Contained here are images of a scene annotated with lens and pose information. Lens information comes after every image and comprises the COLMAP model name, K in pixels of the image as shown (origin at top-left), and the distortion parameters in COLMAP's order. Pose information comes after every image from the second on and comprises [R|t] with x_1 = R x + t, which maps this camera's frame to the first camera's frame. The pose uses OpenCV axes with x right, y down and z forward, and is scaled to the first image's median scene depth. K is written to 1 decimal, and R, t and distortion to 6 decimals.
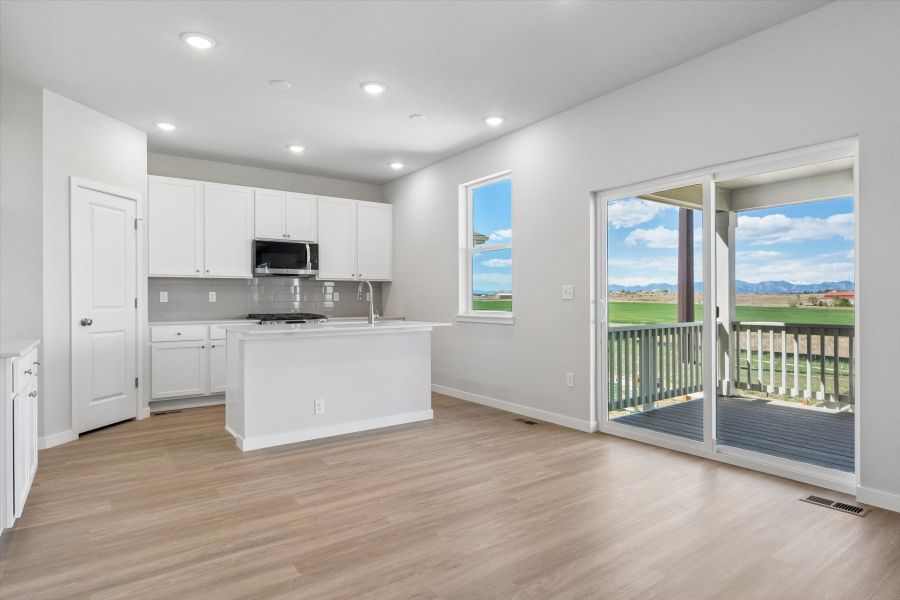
lens RADIAL K [[504.6, 0, 450.7], [0, 504.6, 296.6], [0, 0, 1]] dist [0.043539, -0.001318]
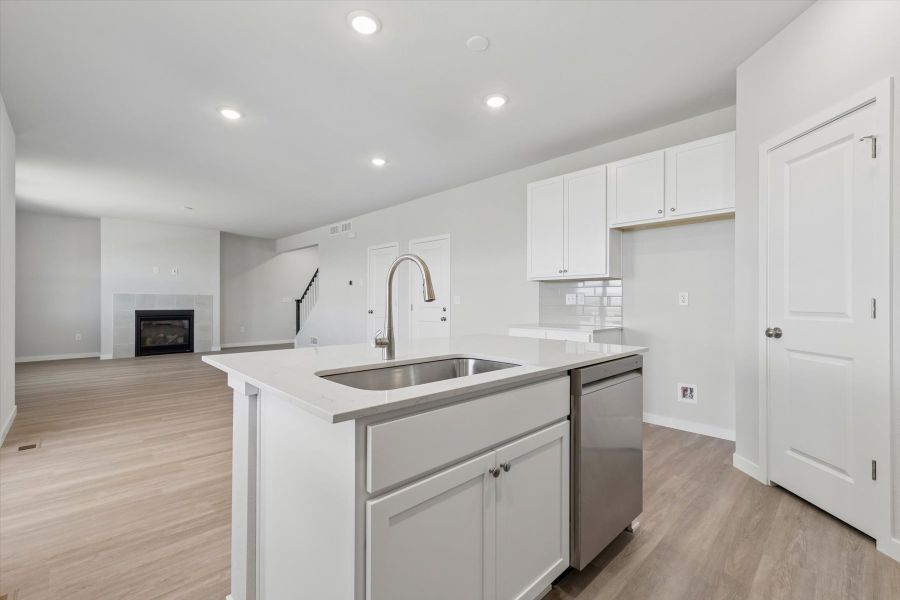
lens RADIAL K [[389.6, 0, 451.5], [0, 389.6, 304.8], [0, 0, 1]] dist [-0.010711, 0.000765]
pose [[-0.988775, 0.002857, -0.149382, -0.174620], [0.003166, 0.999993, -0.001828, 0.009509], [0.149376, -0.002280, -0.988778, 1.444110]]
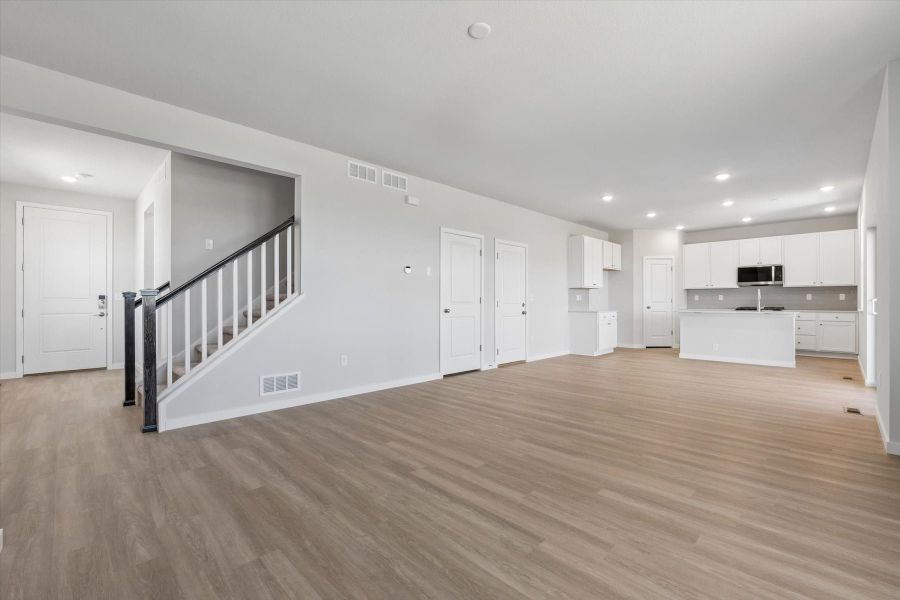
lens RADIAL K [[411.3, 0, 436.6], [0, 411.3, 302.8], [0, 0, 1]] dist [-0.002792, 0.000093]
pose [[0.168653, 0.007150, -0.985650, 1.264979], [0.007712, 0.999934, 0.008573, -0.003289], [0.985645, -0.009047, 0.168587, -0.496798]]
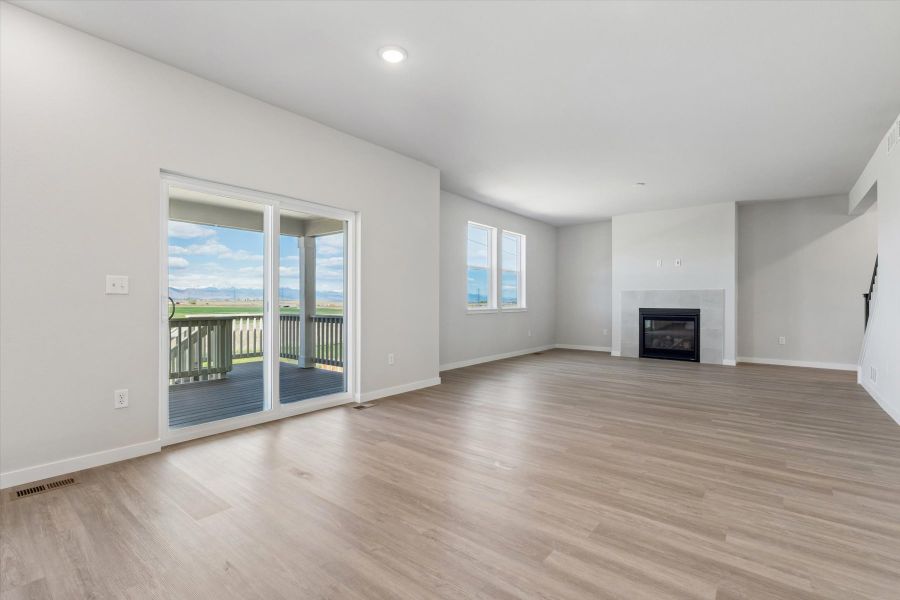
lens RADIAL K [[411.3, 0, 450.4], [0, 411.3, 302.7], [0, 0, 1]] dist [-0.002792, 0.000093]
pose [[-0.270357, 0.000474, 0.962760, -0.513775], [-0.008976, 0.999955, -0.003013, 0.015756], [-0.962718, -0.009457, -0.270341, 0.701127]]
